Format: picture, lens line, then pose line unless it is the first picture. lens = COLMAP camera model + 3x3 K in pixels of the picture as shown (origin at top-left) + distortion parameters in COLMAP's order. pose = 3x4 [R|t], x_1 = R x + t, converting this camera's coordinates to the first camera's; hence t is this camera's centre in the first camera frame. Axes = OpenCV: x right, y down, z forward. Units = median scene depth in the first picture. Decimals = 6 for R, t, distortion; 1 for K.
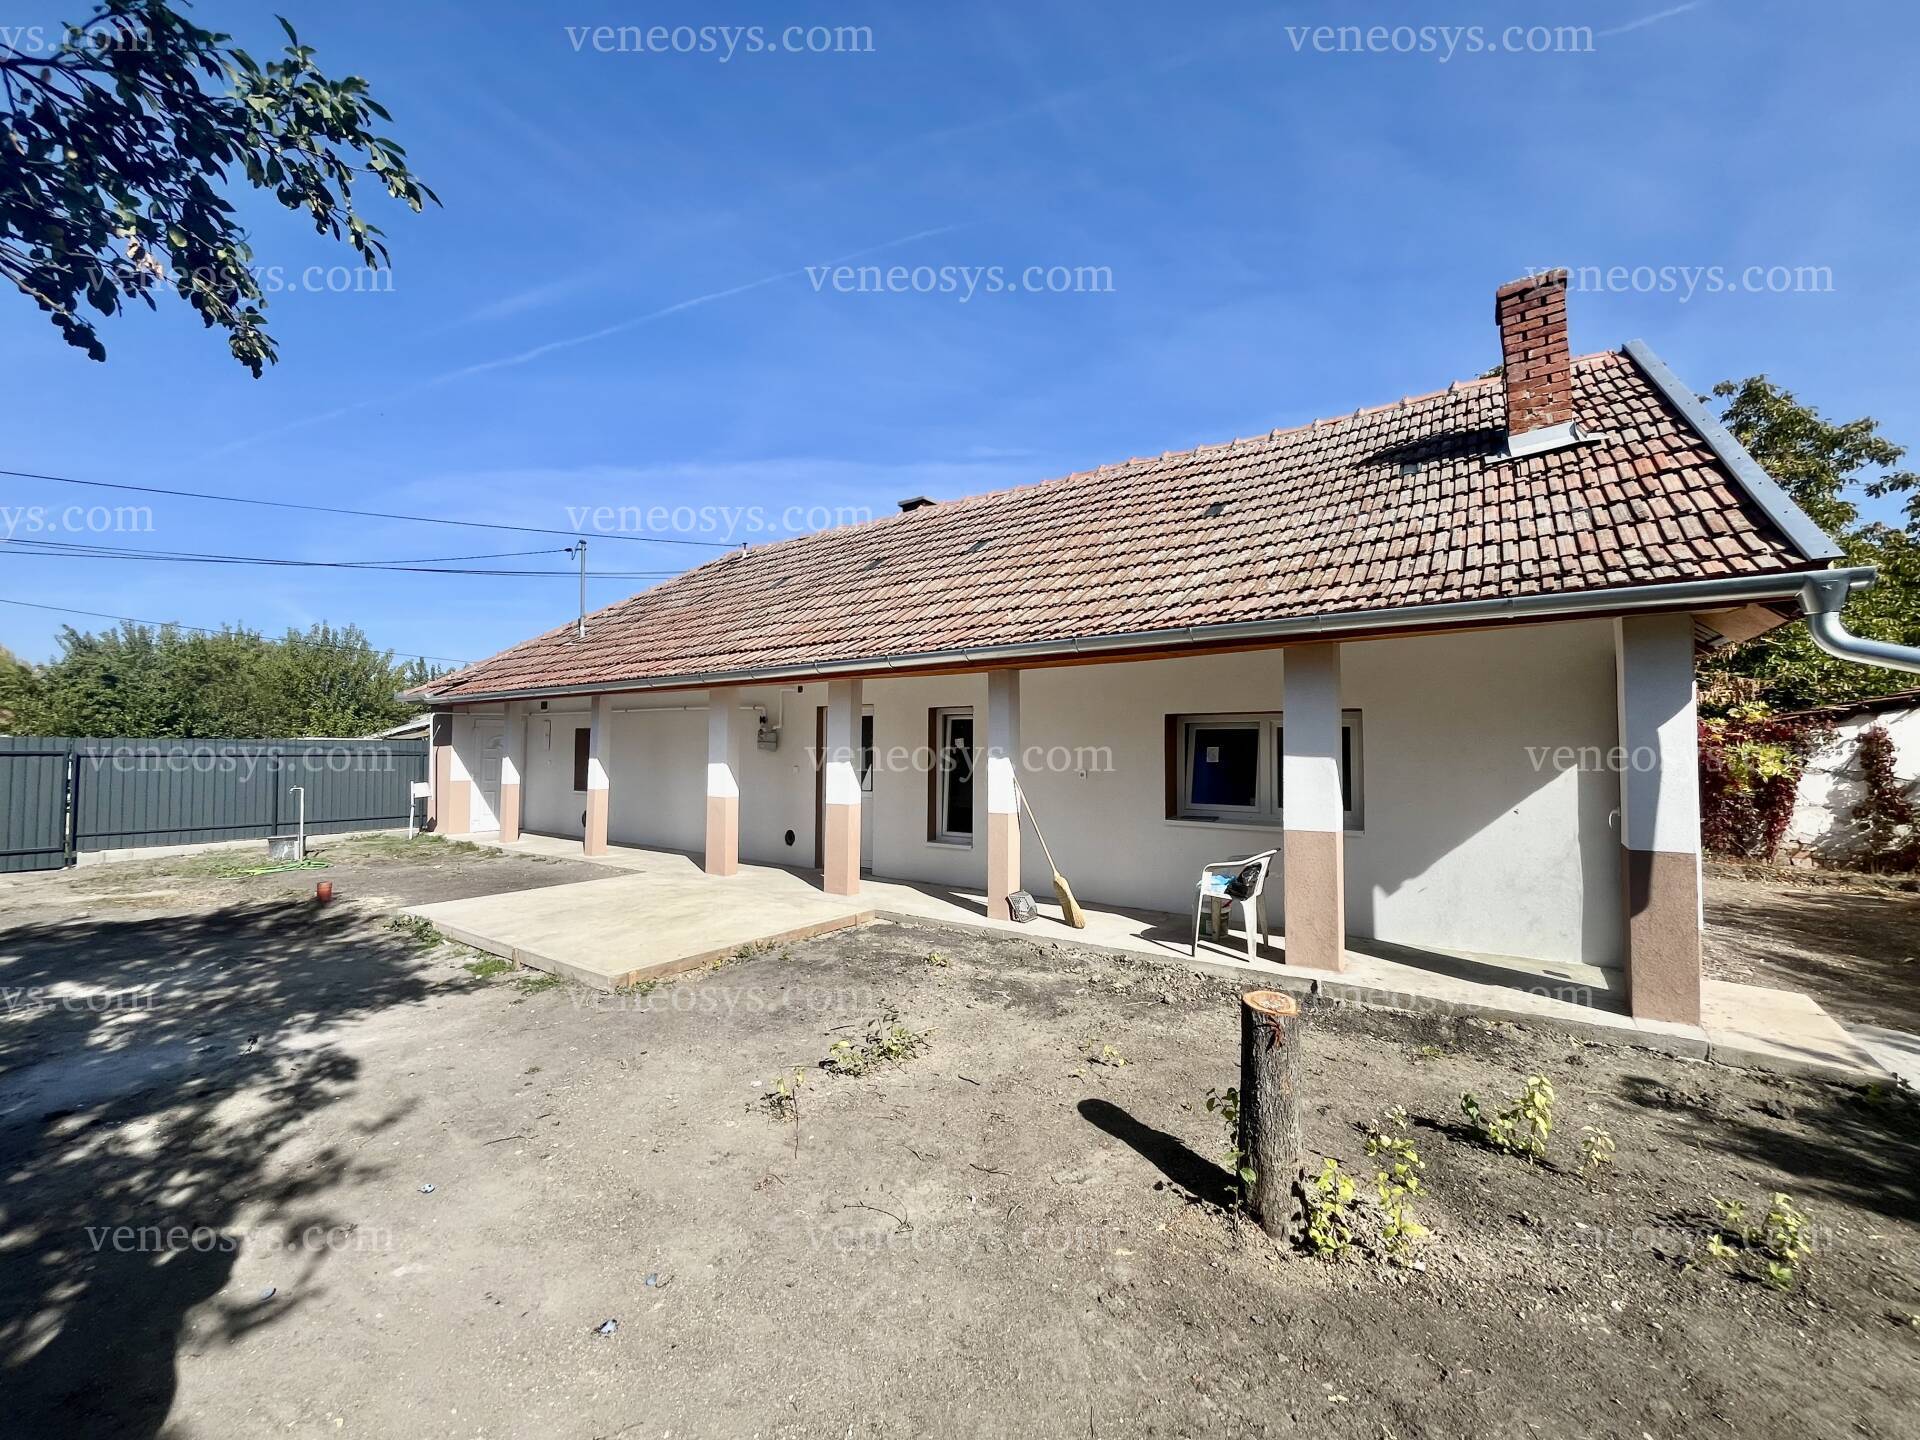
lens RADIAL K [[777.3, 0, 960.6], [0, 777.3, 716.5], [0, 0, 1]] dist [-0.004415, 0.000003]
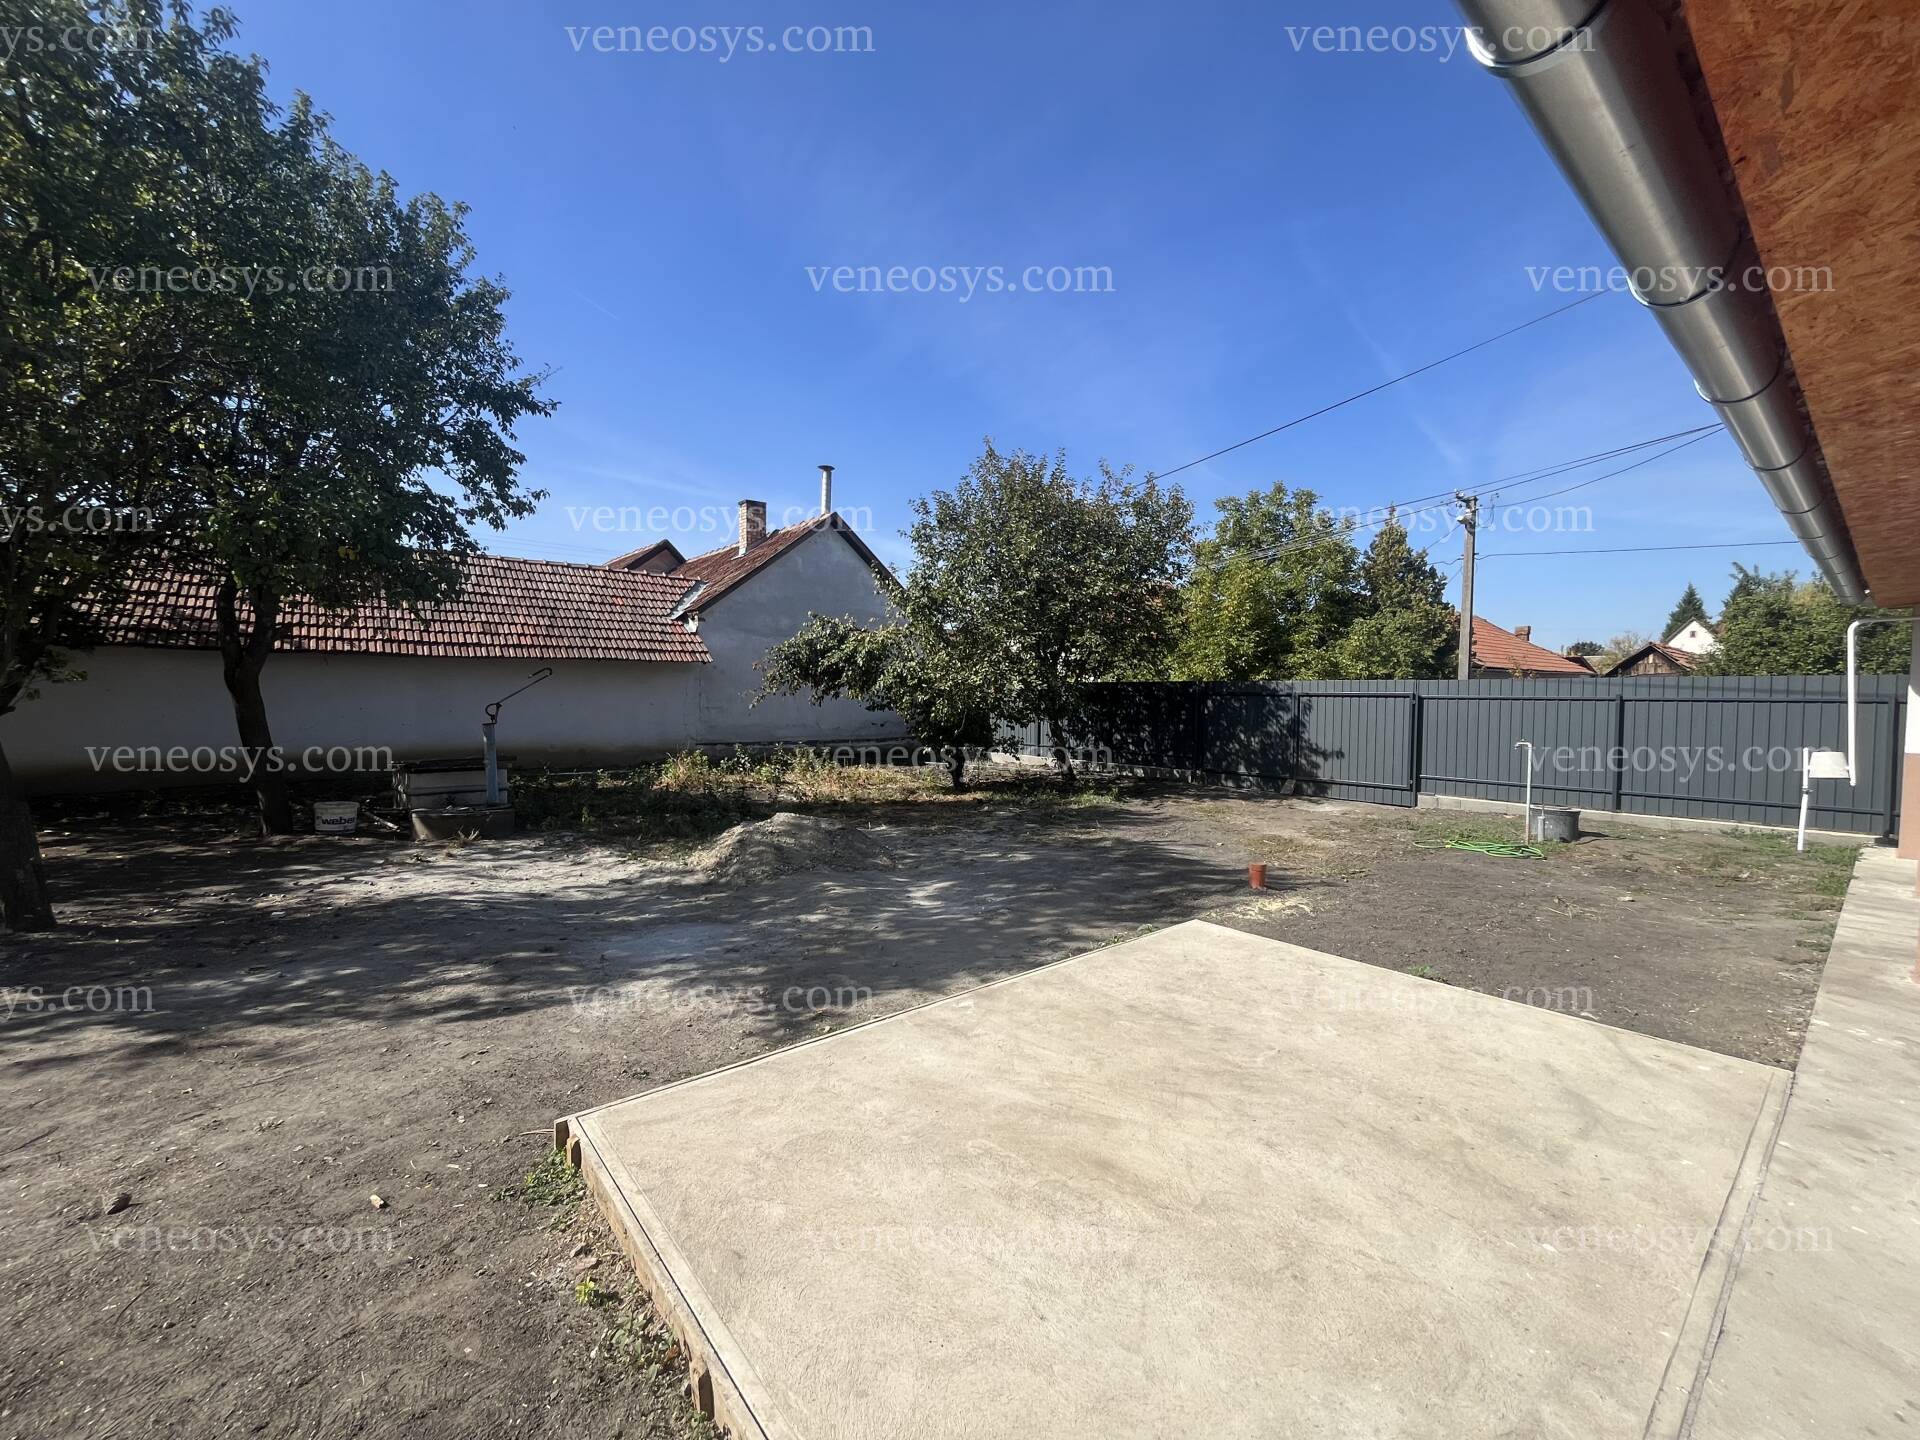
lens RADIAL K [[777.3, 0, 962.3], [0, 777.3, 719.8], [0, 0, 1]] dist [-0.004415, 0.000003]
pose [[-0.263715, 0.029940, -0.964136, -0.018614], [0.035914, 0.999130, 0.021204, 0.043161], [0.963932, -0.029034, -0.264560, 0.816455]]
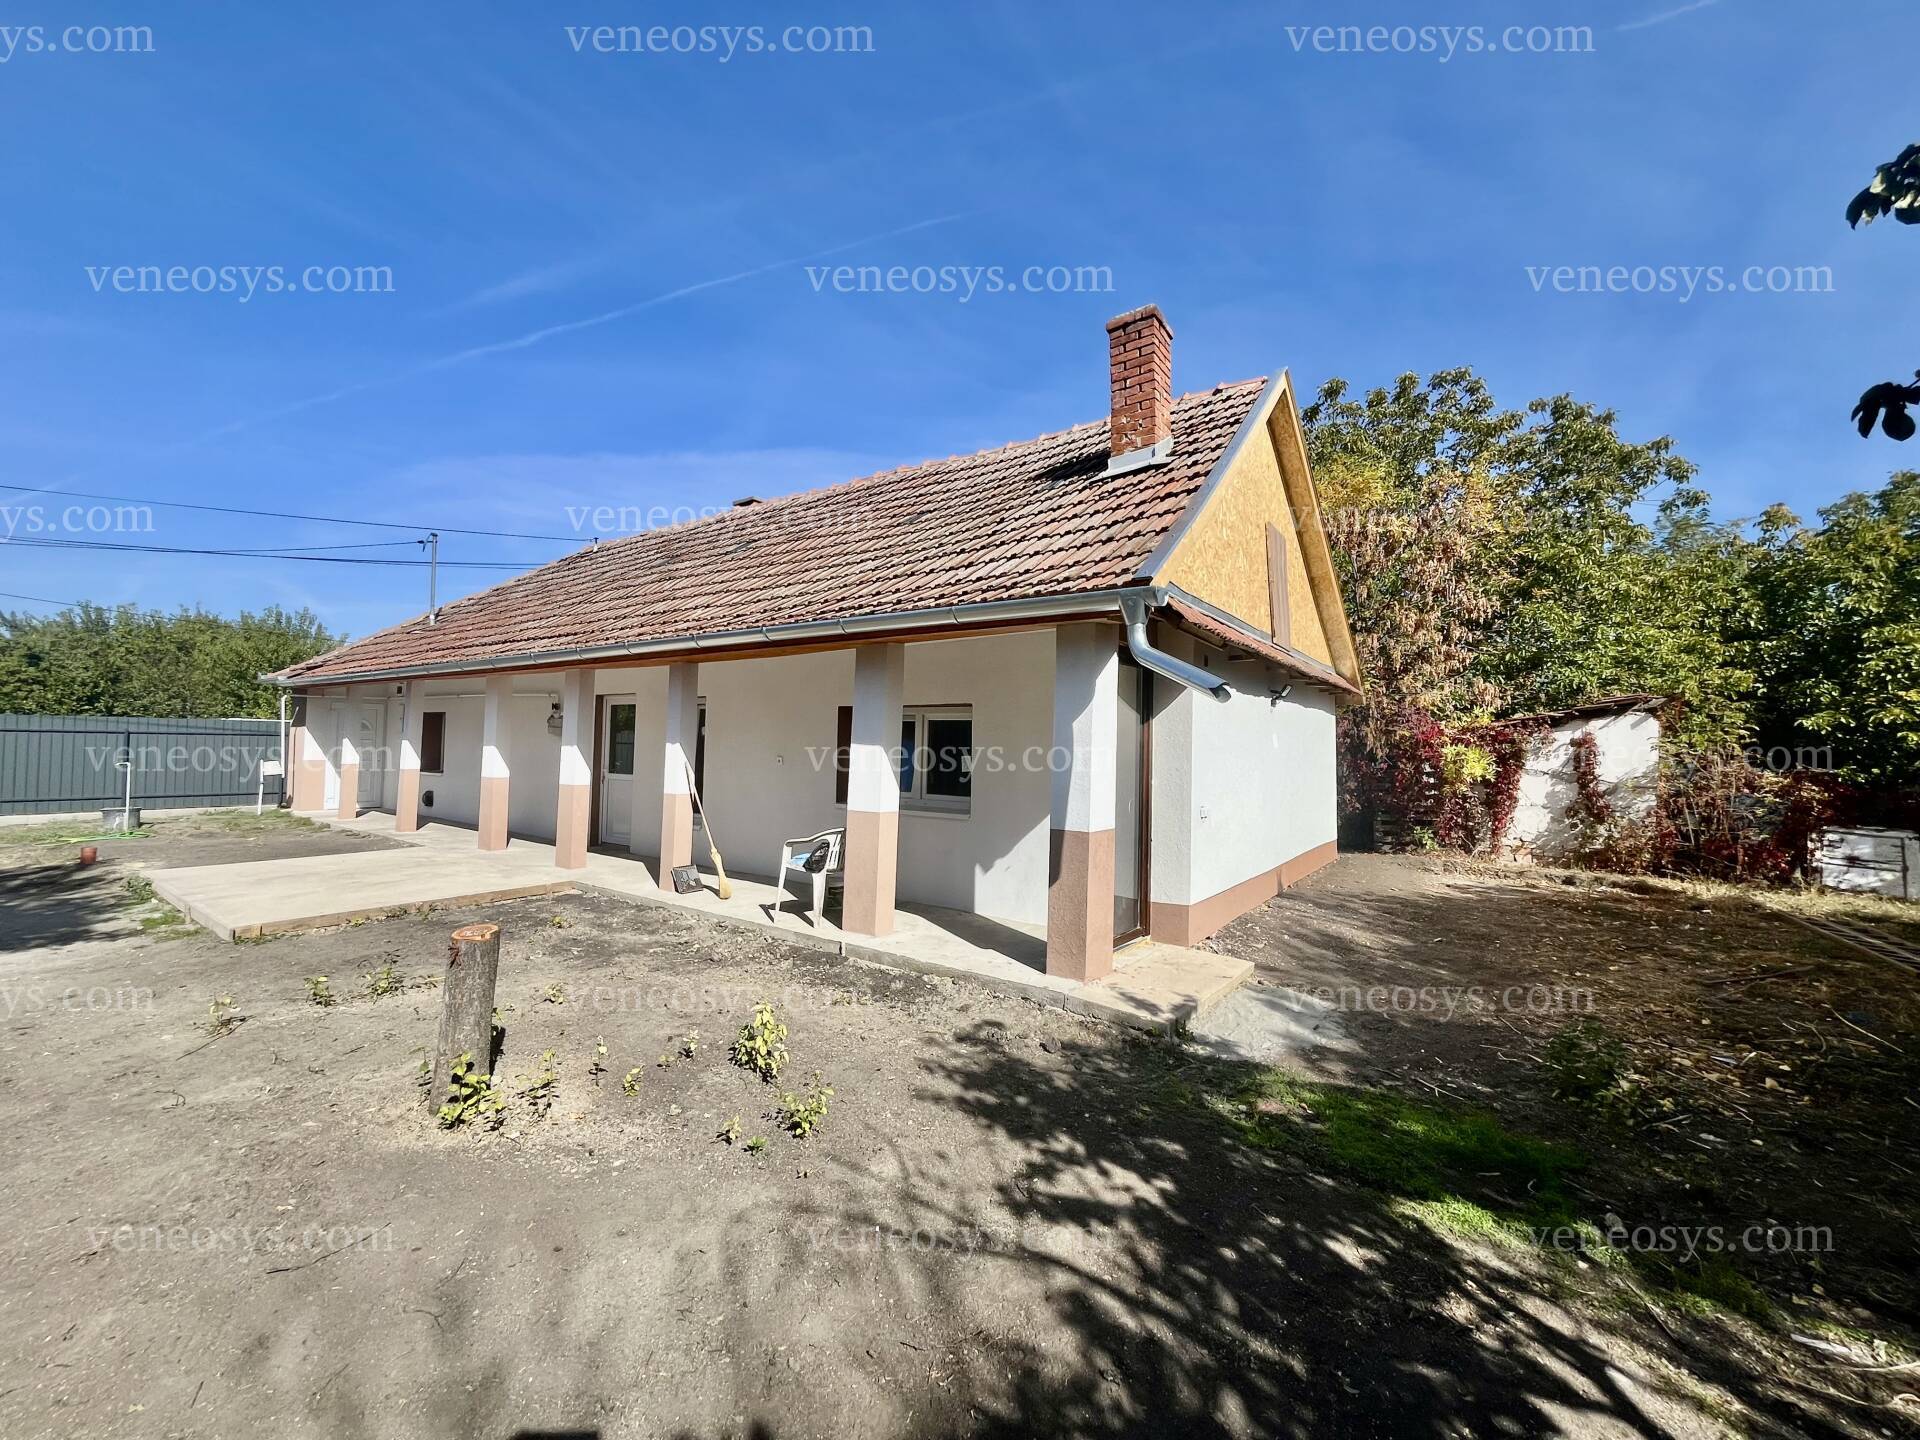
lens RADIAL K [[777.3, 0, 960.8], [0, 777.3, 722.2], [0, 0, 1]] dist [-0.004415, 0.000003]
pose [[0.999832, 0.018308, -0.000225, 0.320628], [-0.018303, 0.999725, 0.014662, -0.000285], [0.000493, -0.014656, 0.999892, -0.064526]]
